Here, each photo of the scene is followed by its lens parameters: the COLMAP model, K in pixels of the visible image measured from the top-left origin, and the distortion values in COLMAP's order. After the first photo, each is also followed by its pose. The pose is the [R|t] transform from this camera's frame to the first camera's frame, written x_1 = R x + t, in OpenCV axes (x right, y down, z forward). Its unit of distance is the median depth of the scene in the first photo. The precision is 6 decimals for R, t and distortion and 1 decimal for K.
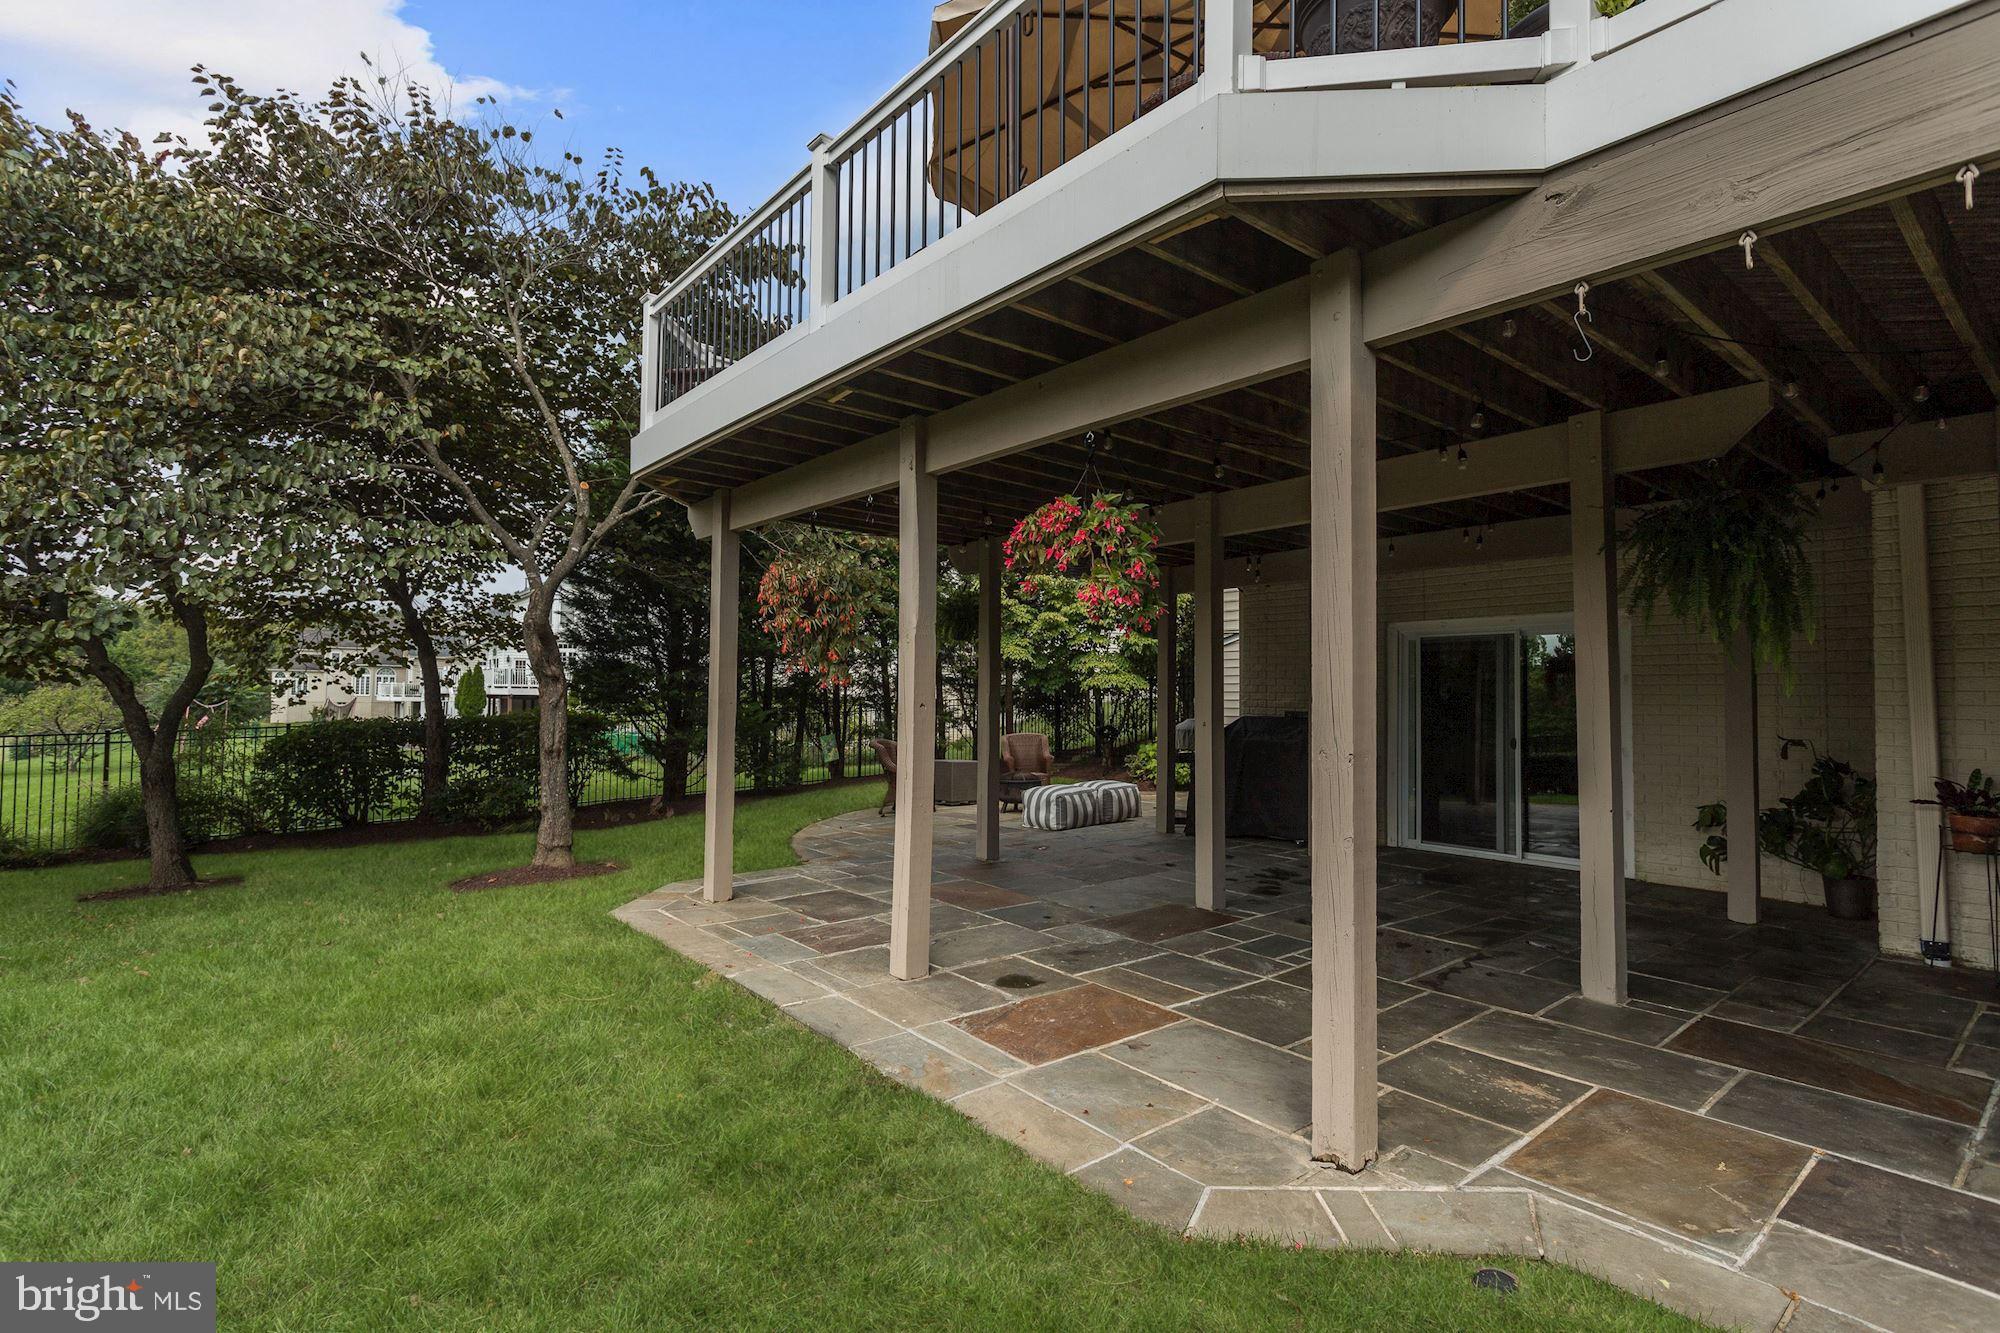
lens RADIAL K [[950.6, 0, 996.9], [0, 950.6, 660.8], [0, 0, 1]] dist [0.000640, 0.000349]
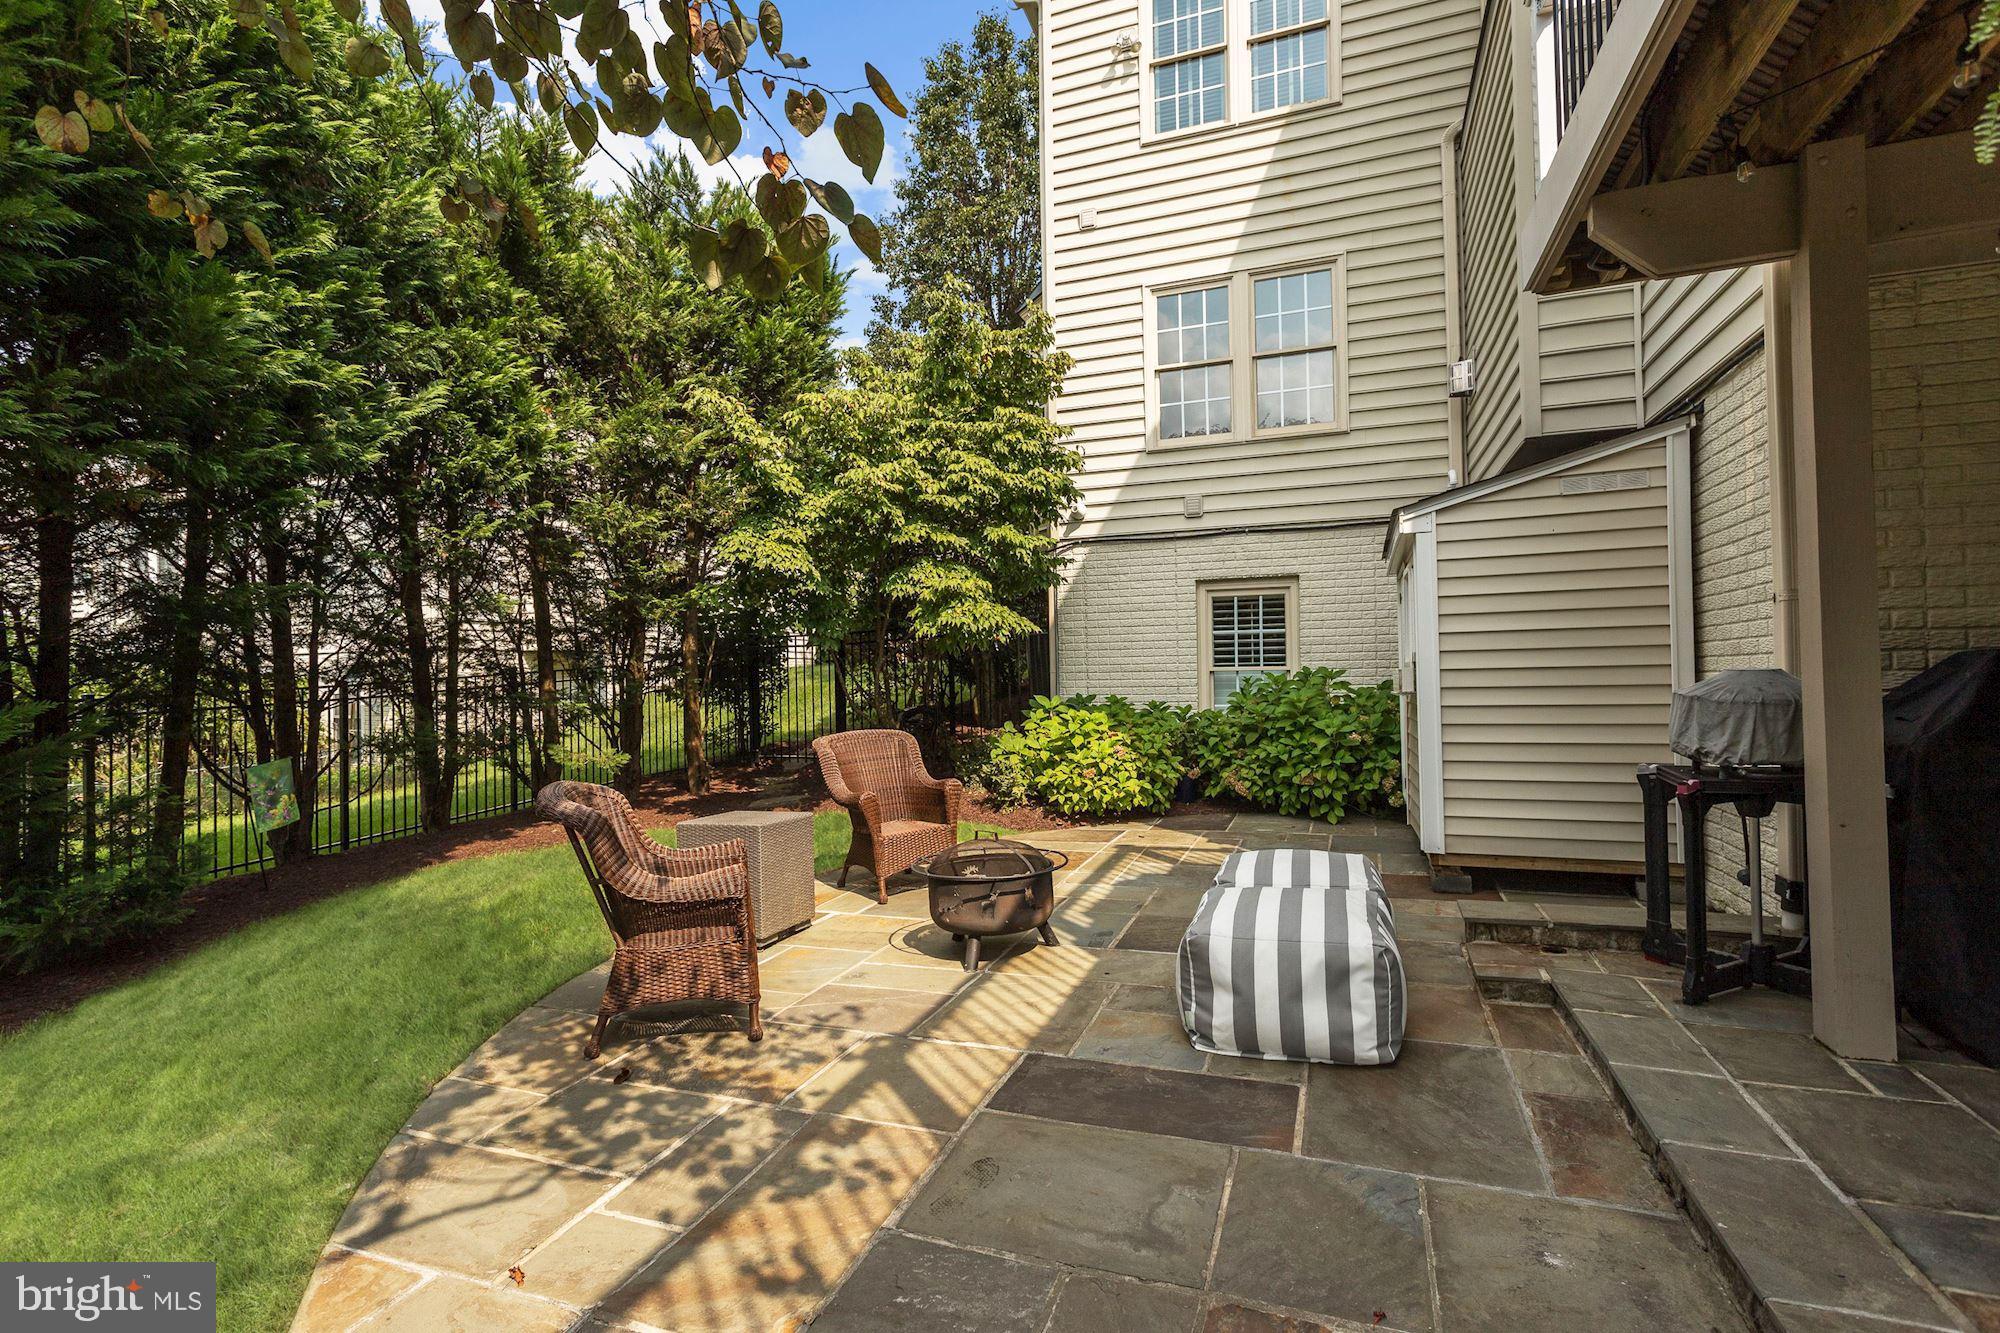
lens RADIAL K [[950.6, 0, 996.9], [0, 950.6, 660.8], [0, 0, 1]] dist [0.000640, 0.000349]
pose [[0.864600, -0.019013, 0.502101, -0.475268], [0.008839, 0.999705, 0.022634, 0.126507], [-0.502383, -0.015131, 0.864513, 2.145842]]
